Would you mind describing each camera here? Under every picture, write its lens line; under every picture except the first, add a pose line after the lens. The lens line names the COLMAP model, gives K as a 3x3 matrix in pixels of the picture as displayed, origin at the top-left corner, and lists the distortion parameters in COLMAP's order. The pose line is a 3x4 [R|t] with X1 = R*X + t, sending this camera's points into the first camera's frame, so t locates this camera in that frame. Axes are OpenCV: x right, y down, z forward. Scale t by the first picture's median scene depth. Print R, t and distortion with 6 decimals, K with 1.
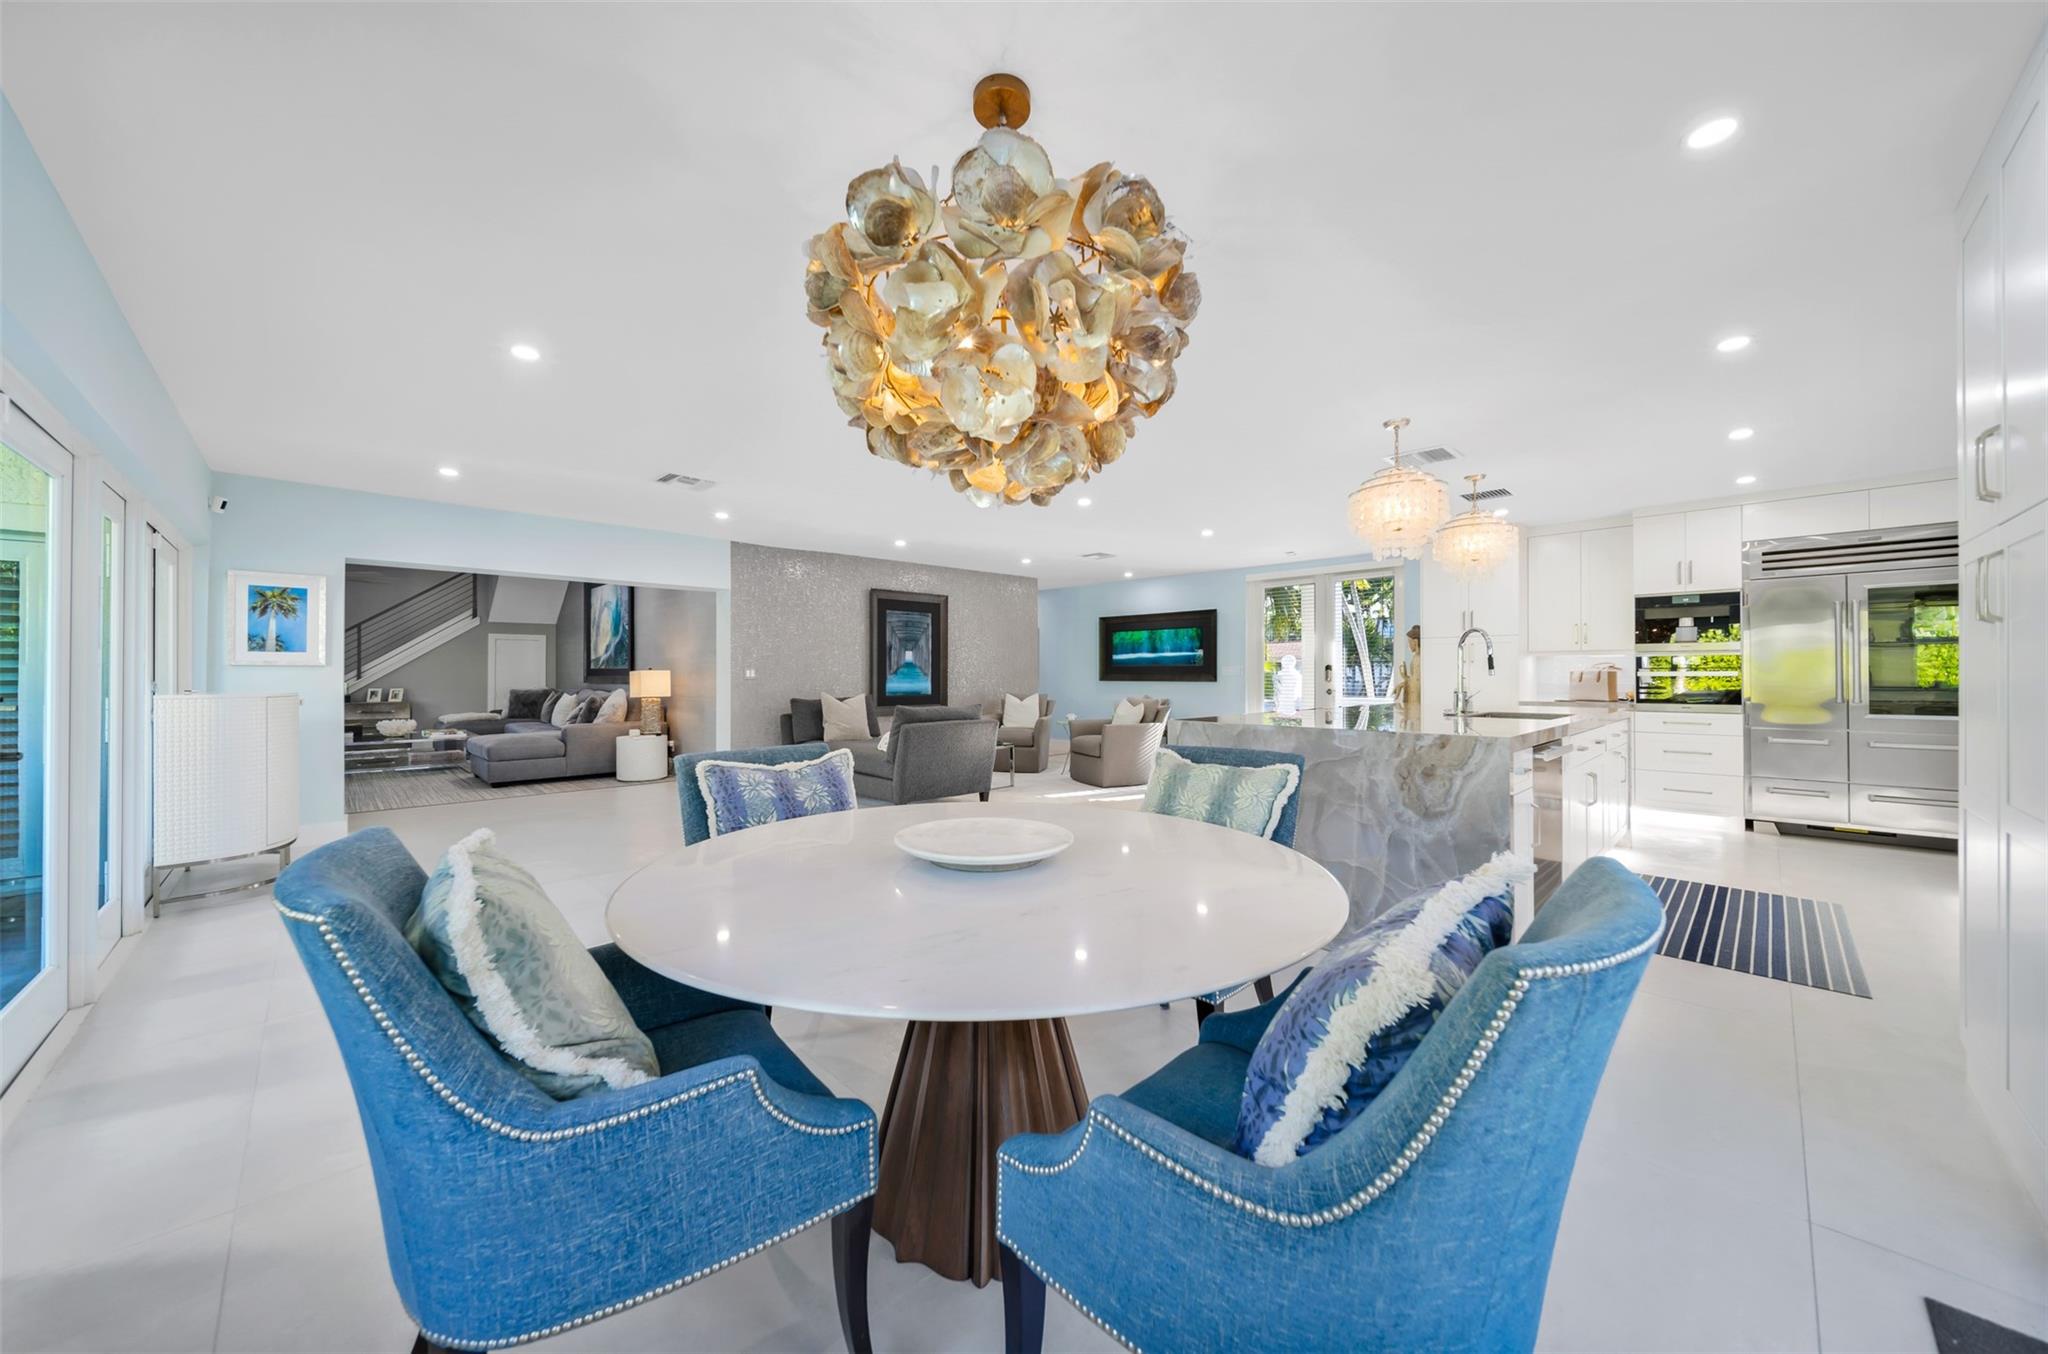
lens RADIAL K [[711.4, 0, 1022.1], [0, 711.4, 673.4], [0, 0, 1]] dist [-0.000966, -0.000252]
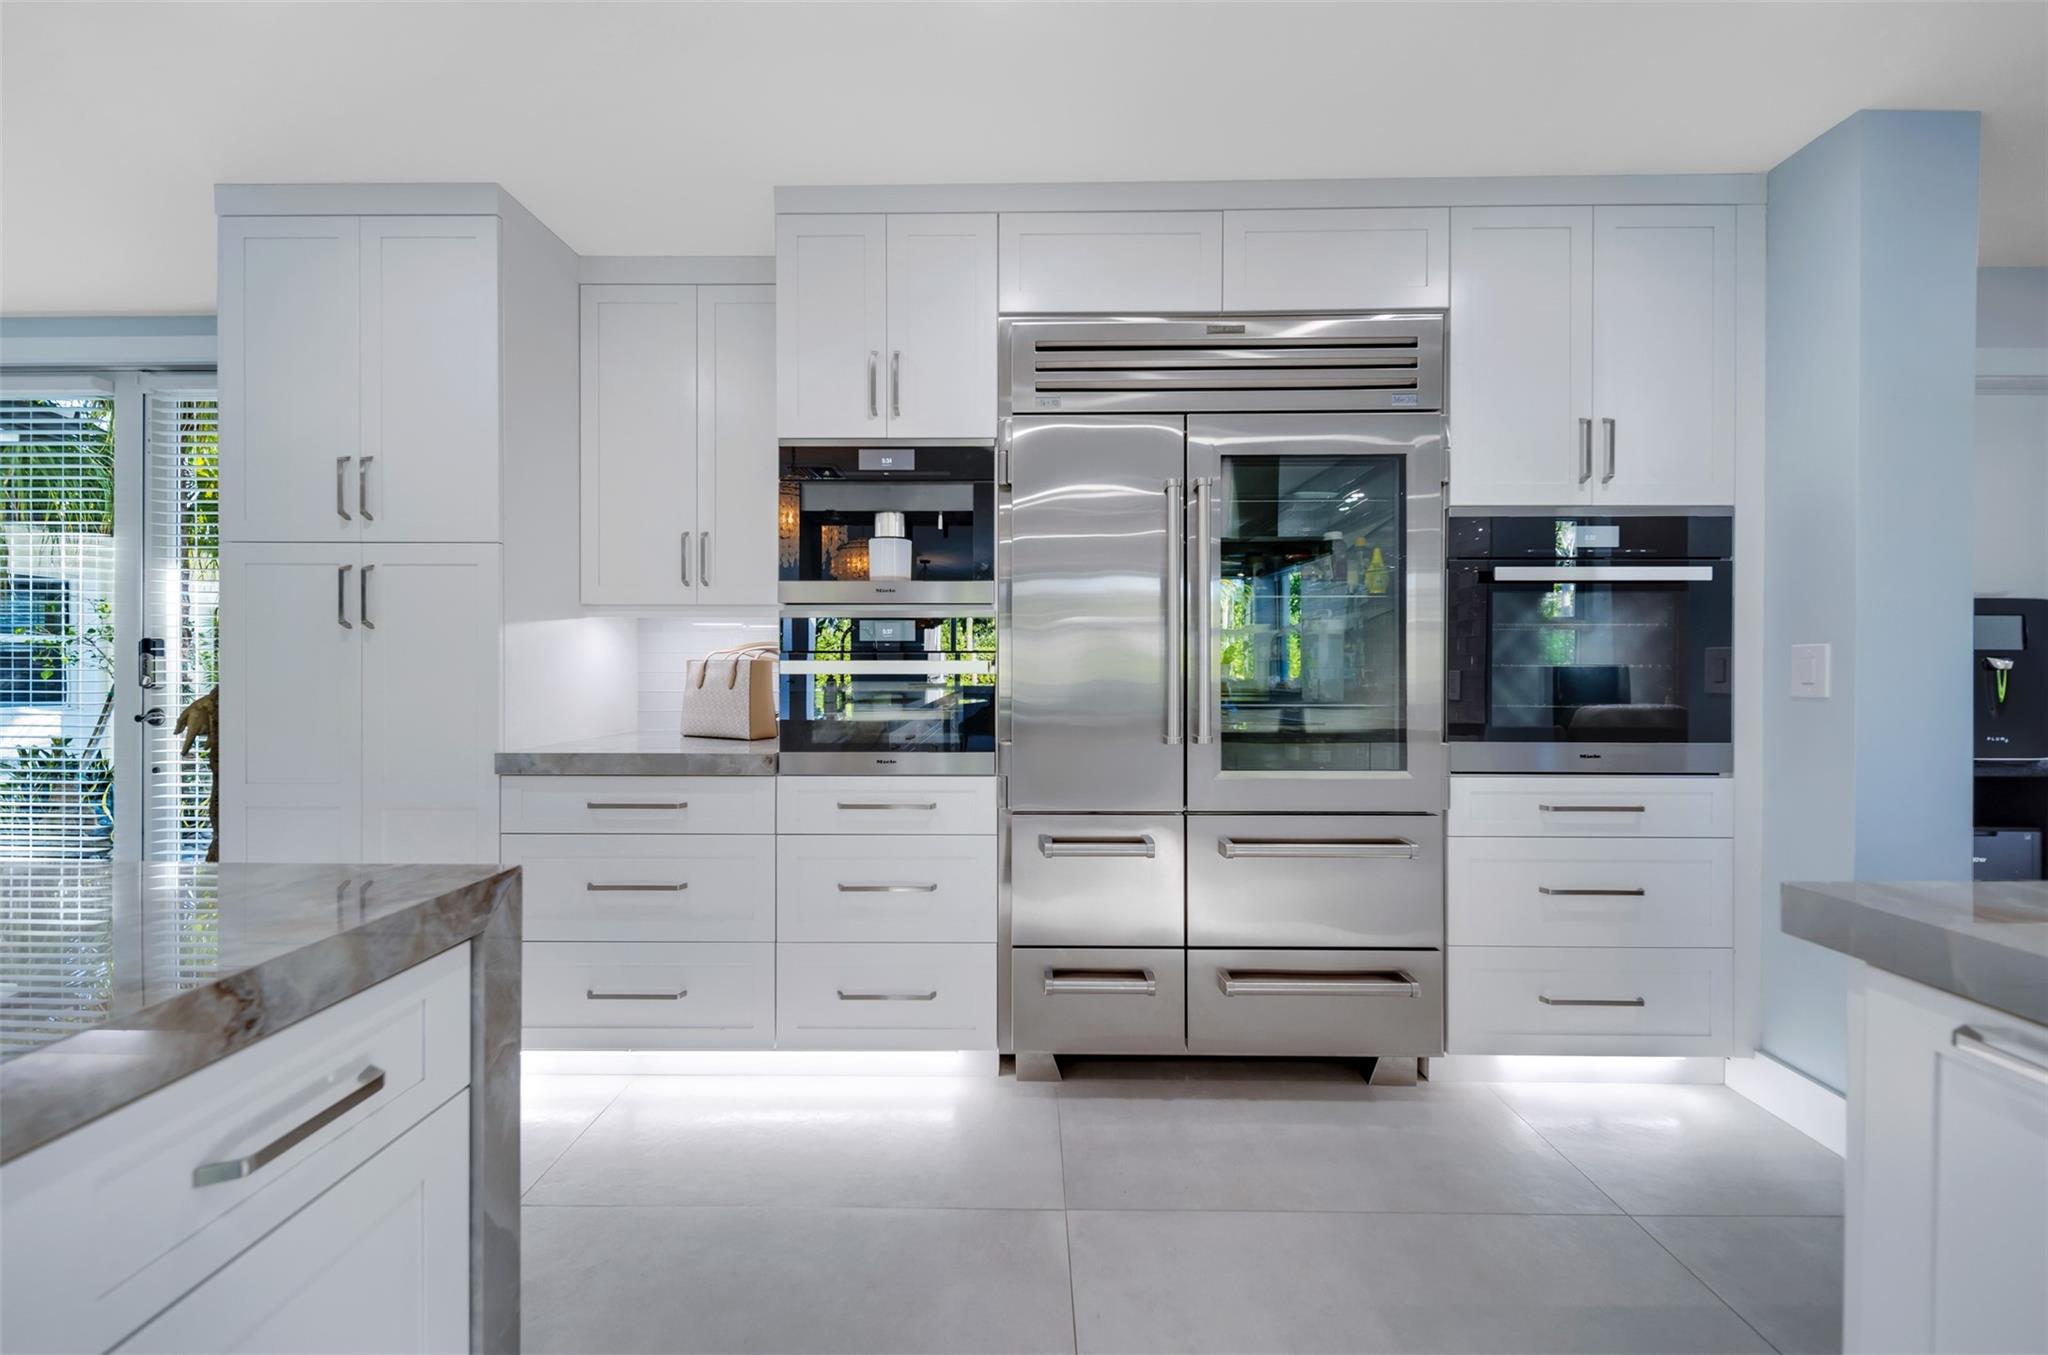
lens RADIAL K [[711.4, 0, 1019.4], [0, 711.4, 677.3], [0, 0, 1]] dist [-0.000966, -0.000252]
pose [[0.739365, 0.000454, 0.673305, 0.724288], [-0.003642, 0.999988, 0.003325, 0.004788], [-0.673295, -0.004910, 0.739357, 0.671505]]
